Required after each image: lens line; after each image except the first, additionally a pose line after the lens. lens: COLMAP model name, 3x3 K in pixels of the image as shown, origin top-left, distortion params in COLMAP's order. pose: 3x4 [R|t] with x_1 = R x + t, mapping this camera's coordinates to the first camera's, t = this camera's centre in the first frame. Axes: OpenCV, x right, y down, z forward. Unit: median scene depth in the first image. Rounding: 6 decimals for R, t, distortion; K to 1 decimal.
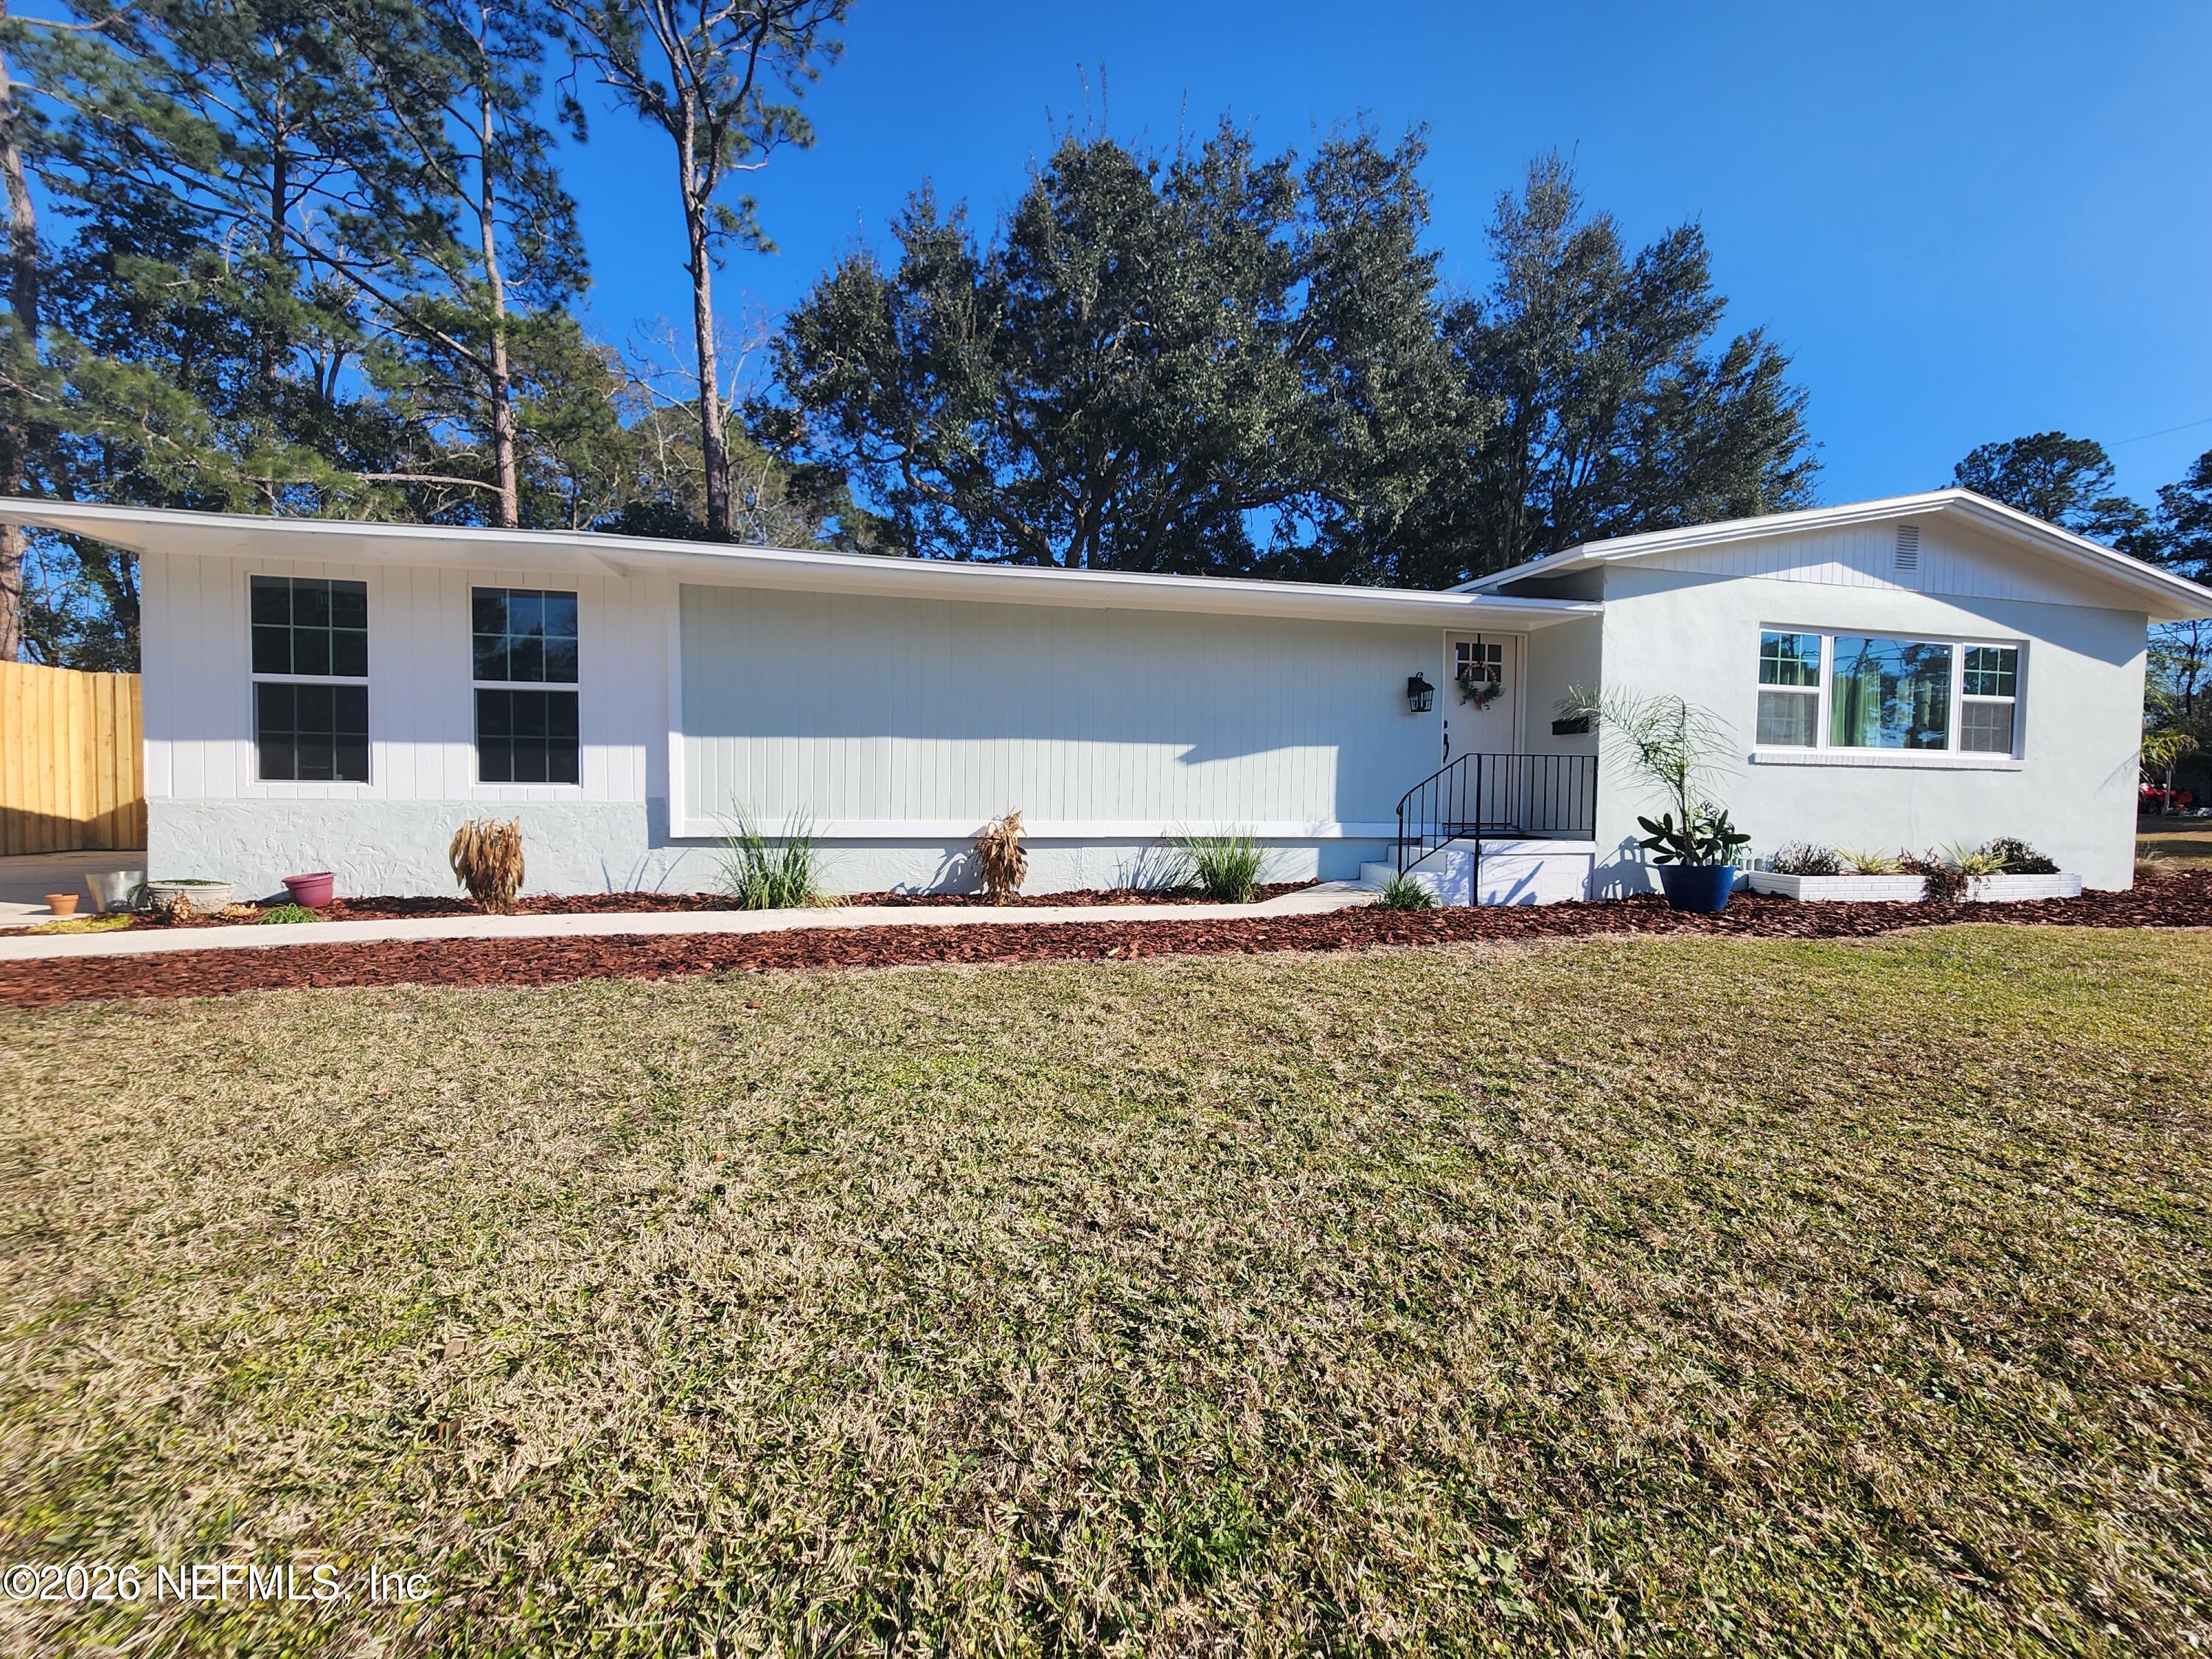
lens RADIAL K [[903.7, 0, 1095.9], [0, 903.7, 817.7], [0, 0, 1]] dist [0.000114, 0.000022]
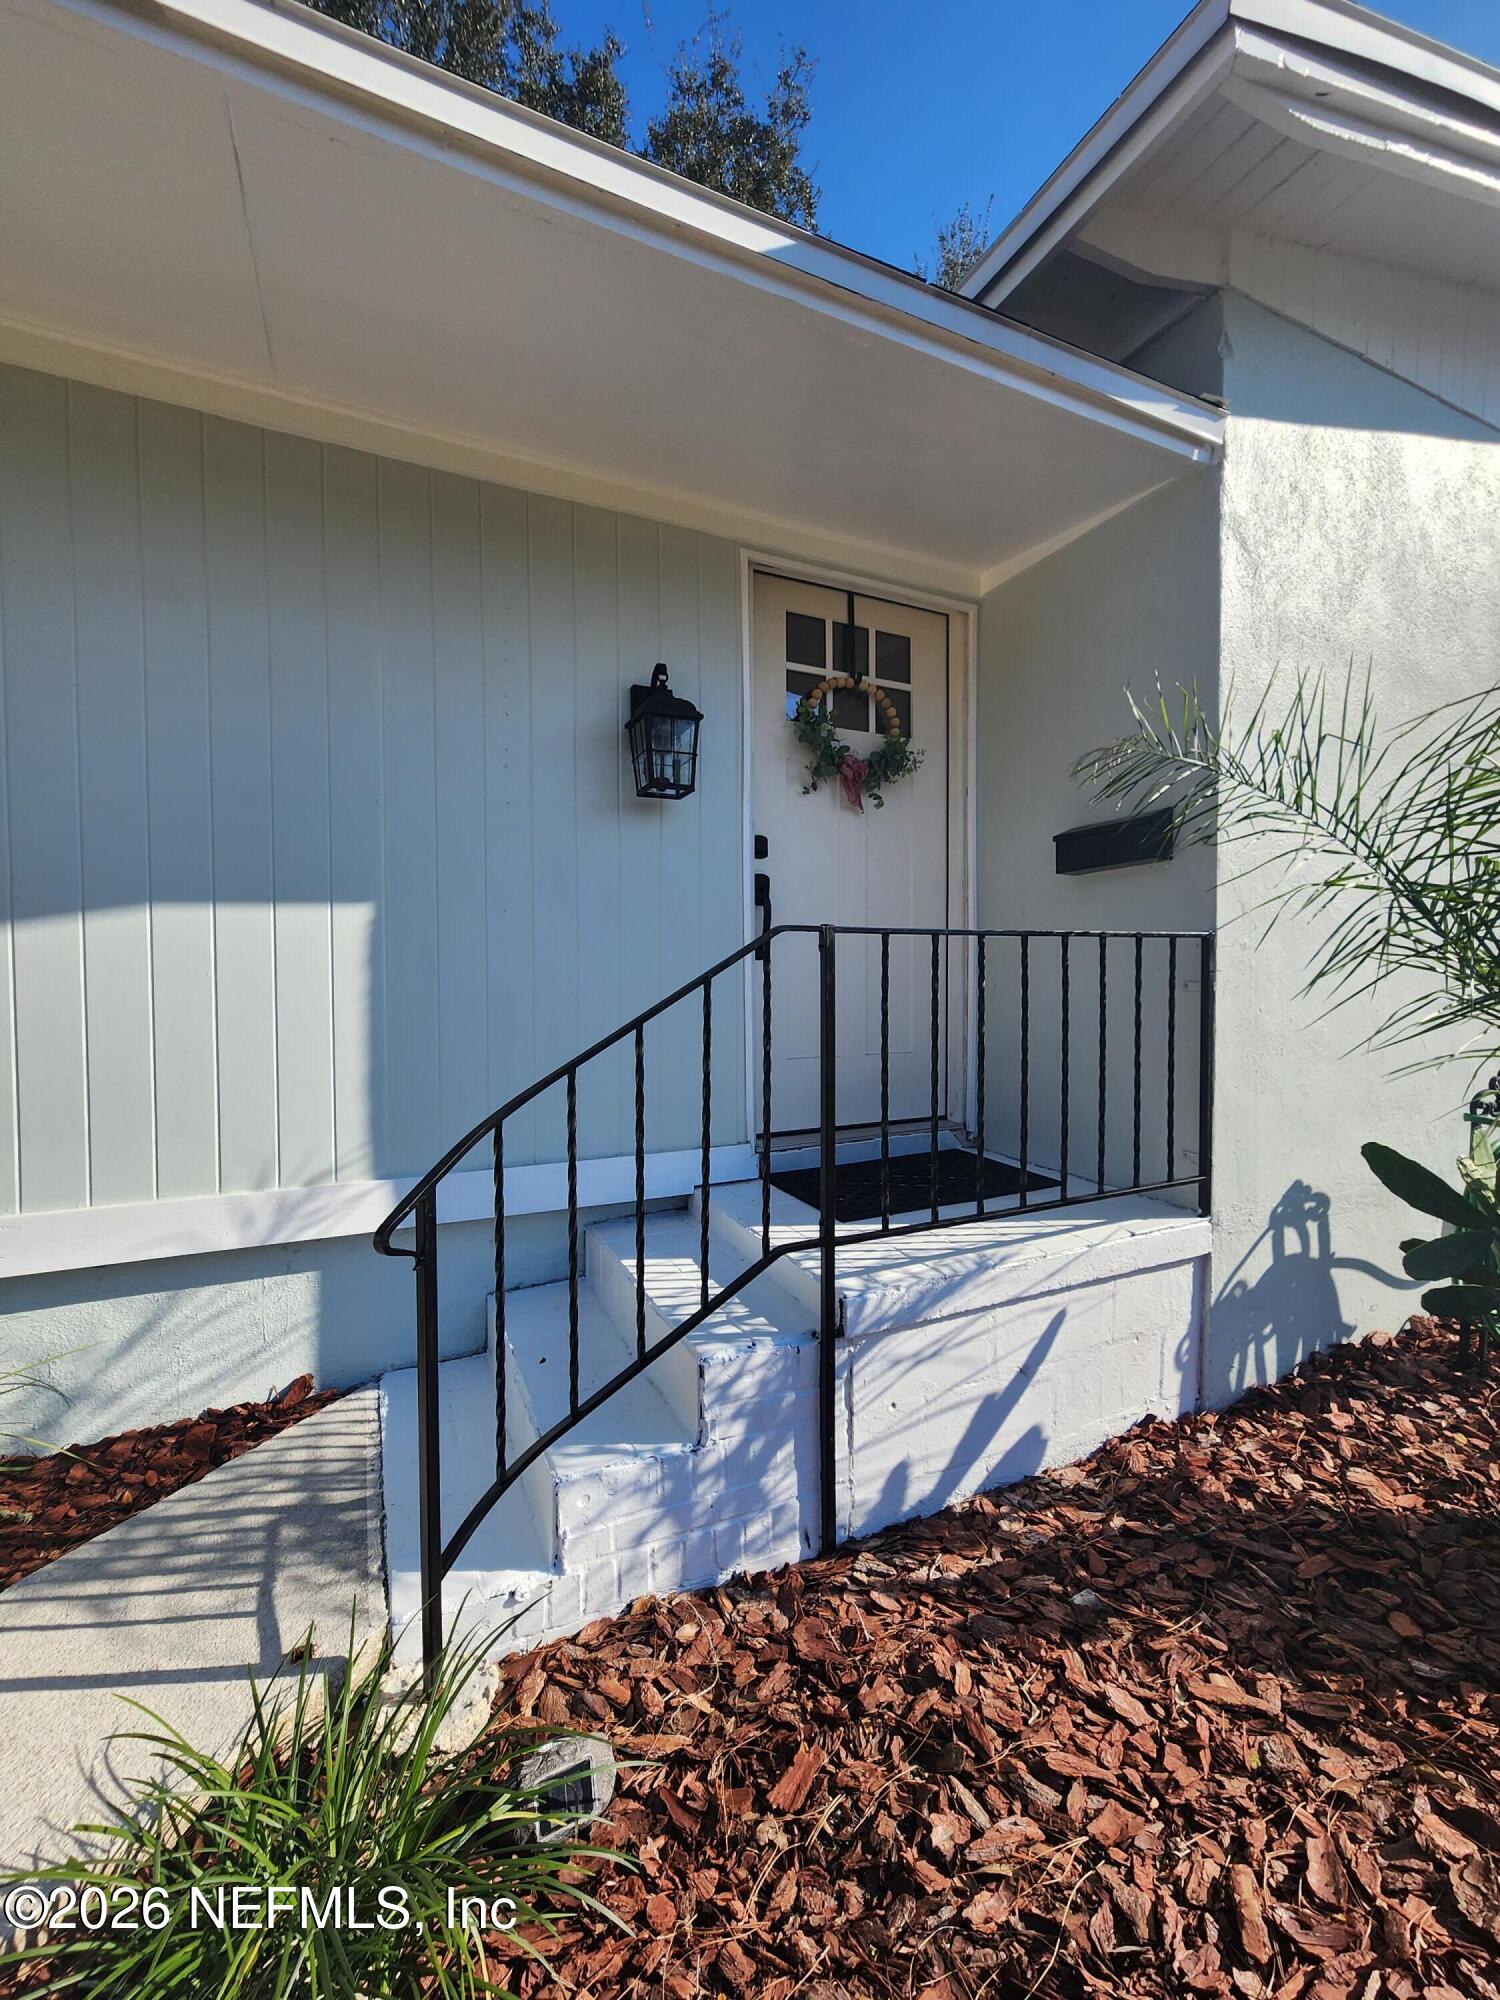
lens RADIAL K [[817.1, 0, 750.0], [0, 817.1, 1000.0], [0, 0, 1]] dist [0.000114, 0.000022]
pose [[0.978897, -0.024654, 0.202862, 0.344925], [0.025160, 0.999683, 0.000083, -0.050060], [-0.202799, 0.005023, 0.979207, 0.757703]]
